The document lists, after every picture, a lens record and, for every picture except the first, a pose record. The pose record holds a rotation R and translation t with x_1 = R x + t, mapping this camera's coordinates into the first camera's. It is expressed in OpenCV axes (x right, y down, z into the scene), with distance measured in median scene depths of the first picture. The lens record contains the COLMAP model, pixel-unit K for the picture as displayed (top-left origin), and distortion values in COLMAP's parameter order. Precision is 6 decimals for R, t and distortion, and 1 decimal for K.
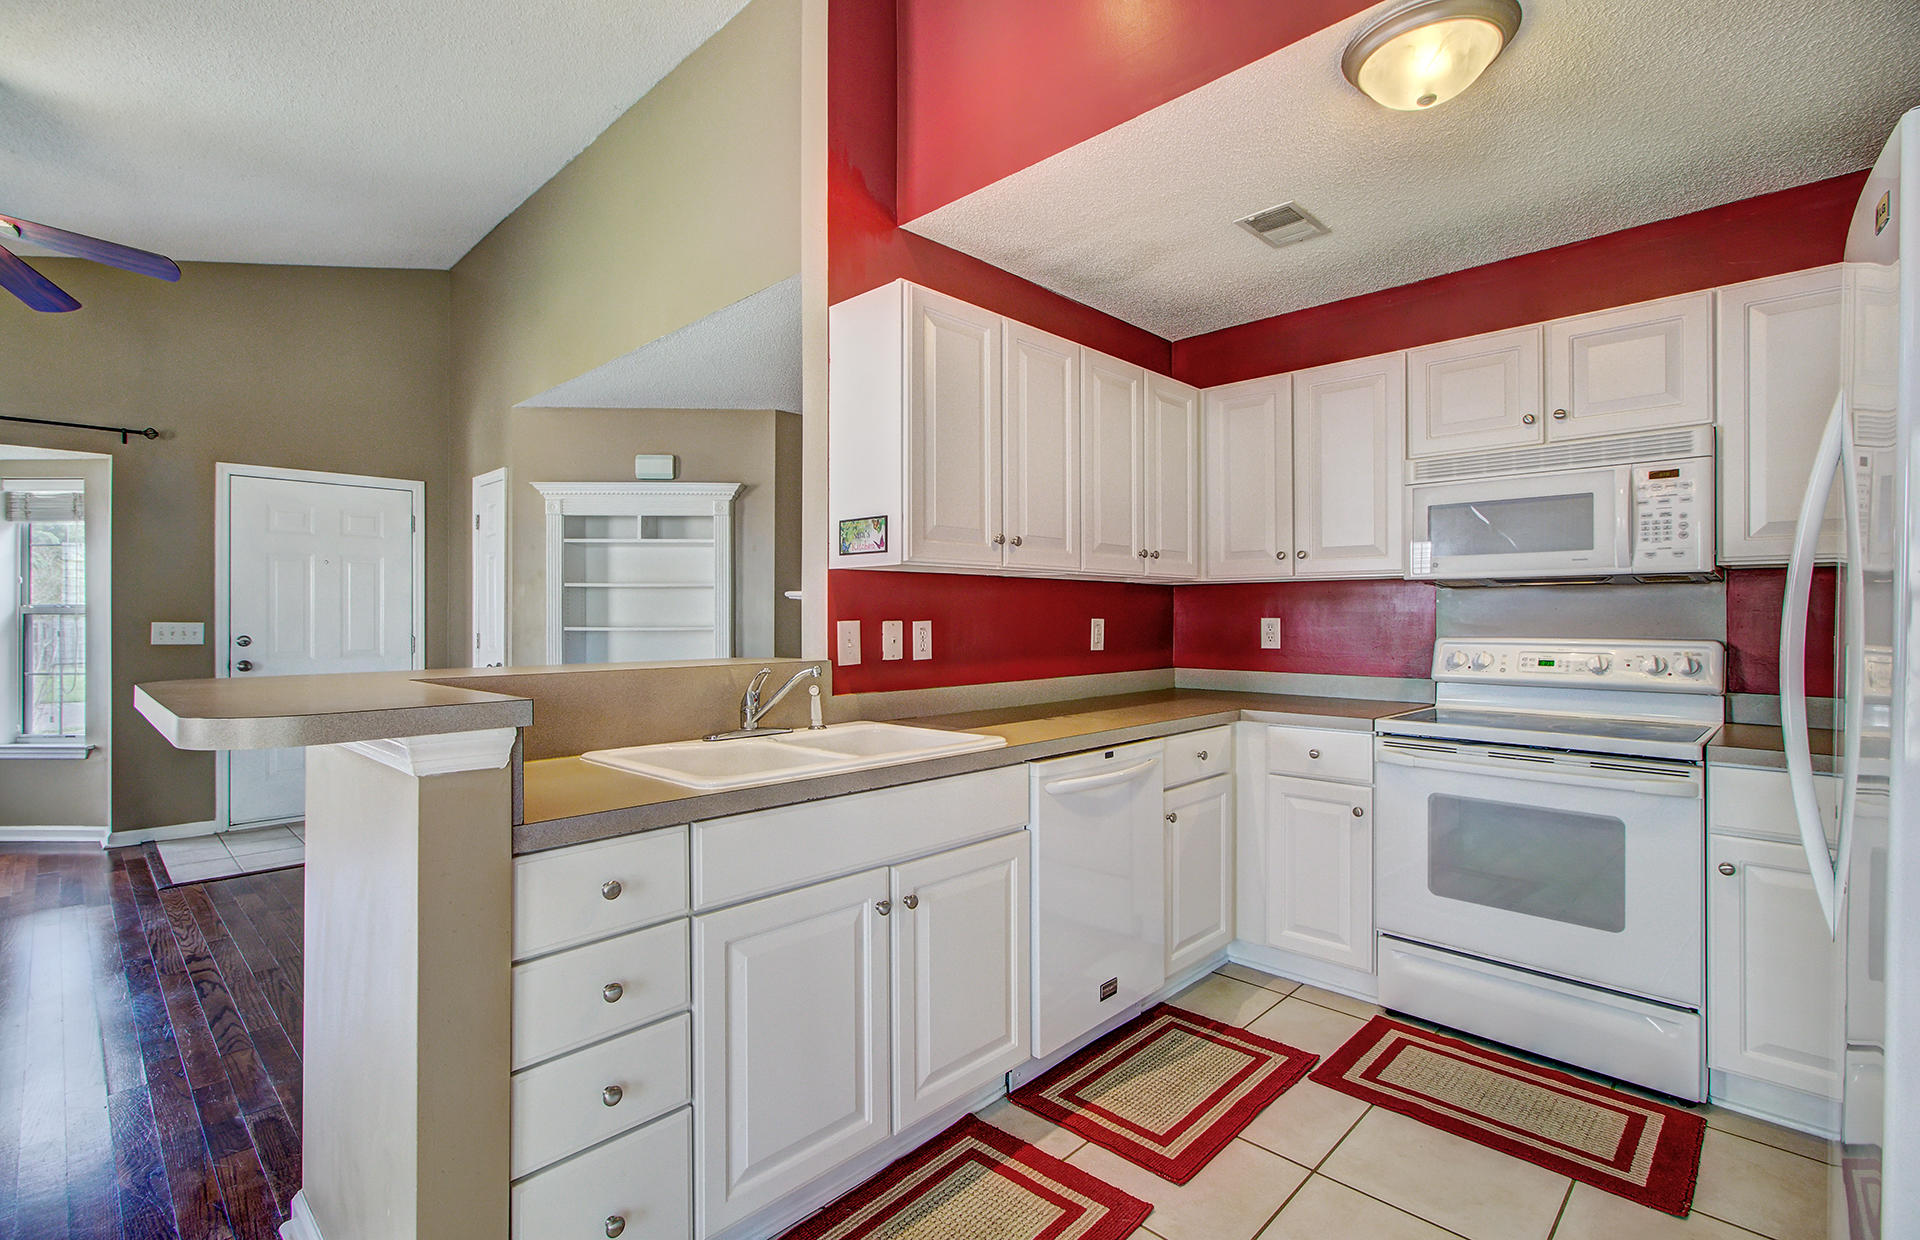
lens RADIAL K [[879.8, 0, 957.3], [0, 879.8, 622.1], [0, 0, 1]] dist [-0.005724, 0.001916]
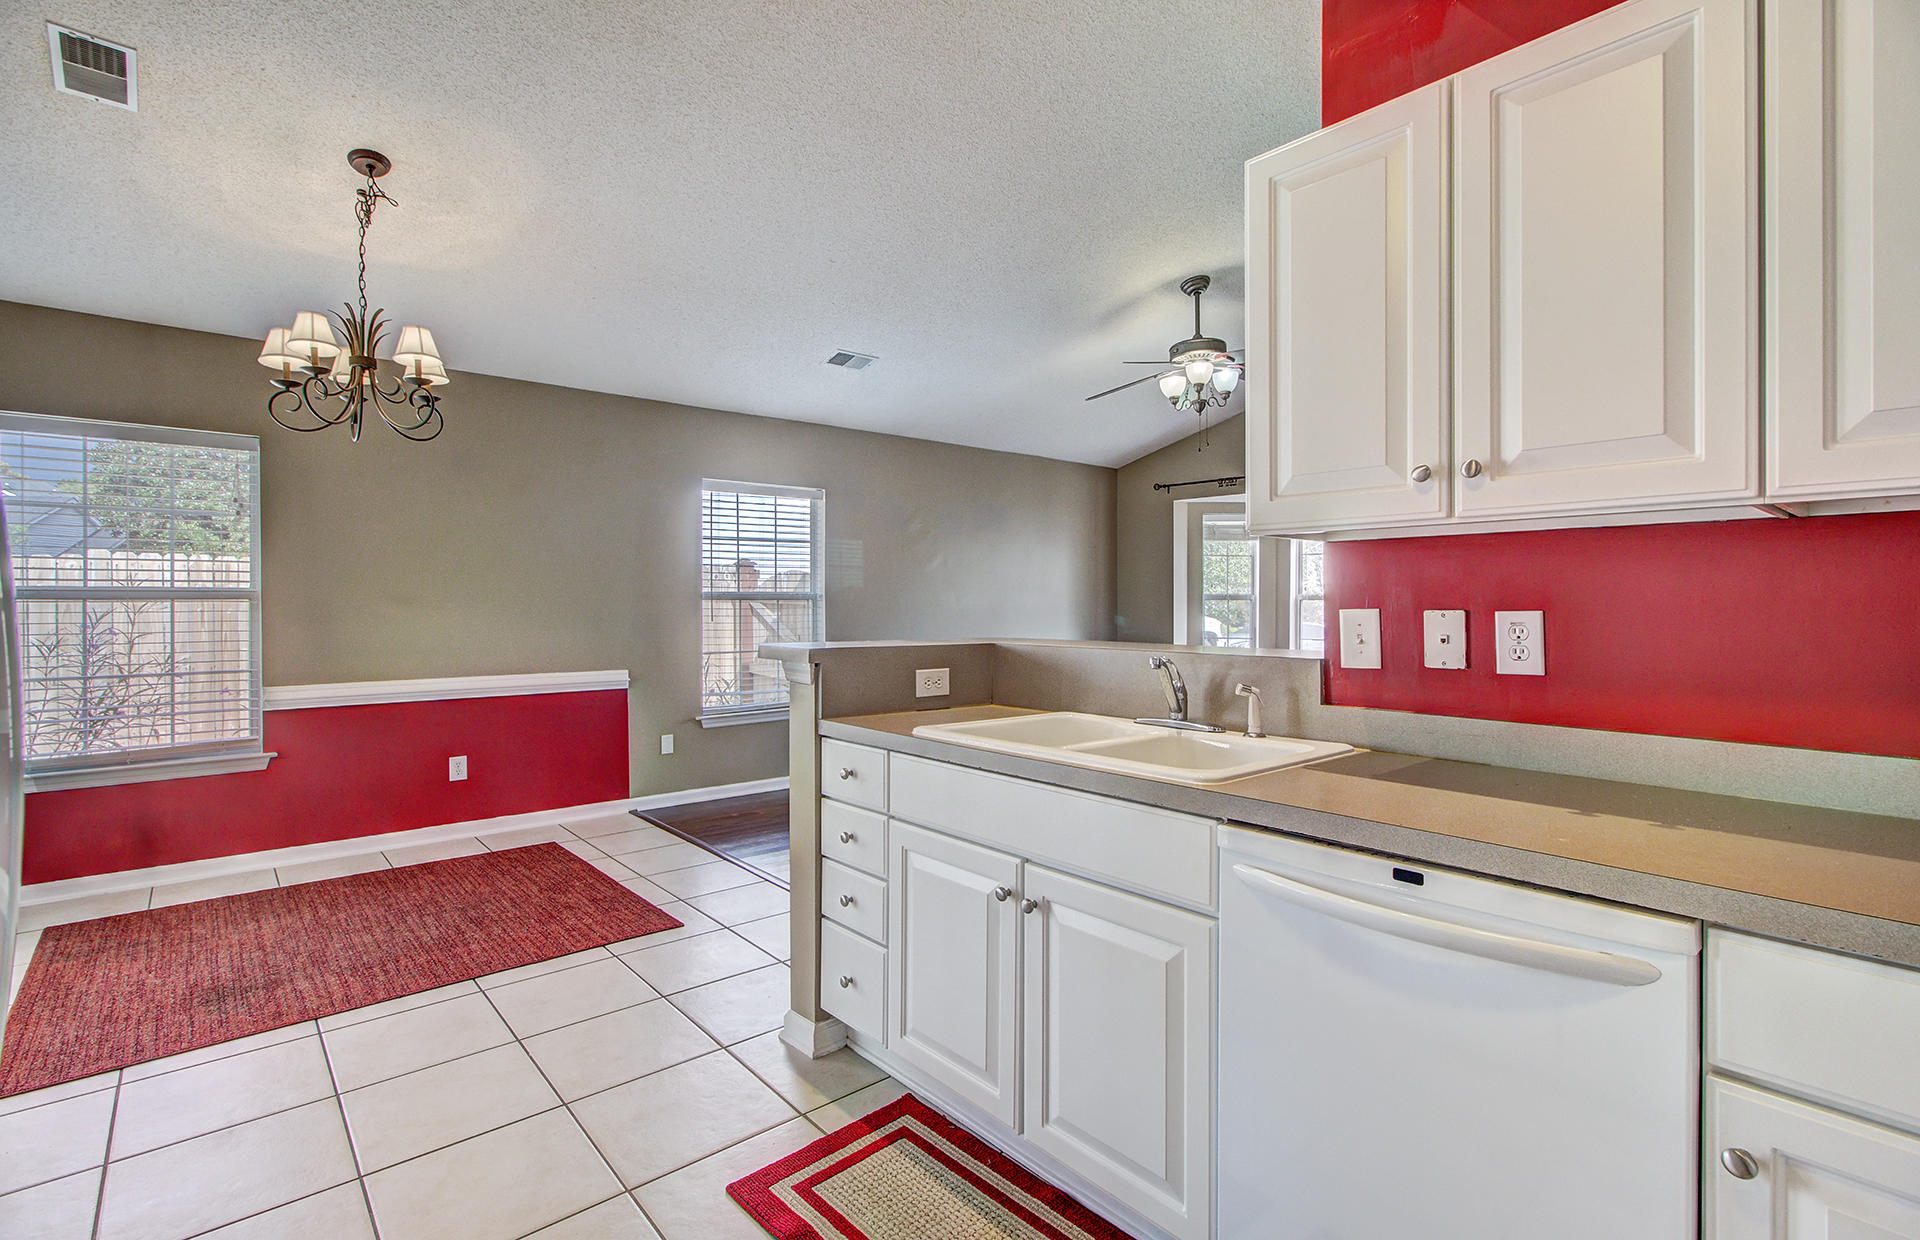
lens RADIAL K [[879.8, 0, 934.1], [0, 879.8, 607.1], [0, 0, 1]] dist [-0.005724, 0.001916]
pose [[-0.103450, 0.007544, -0.994606, 0.602520], [-0.005879, 0.999949, 0.008196, -0.006364], [0.994617, 0.006695, -0.103400, 0.668313]]
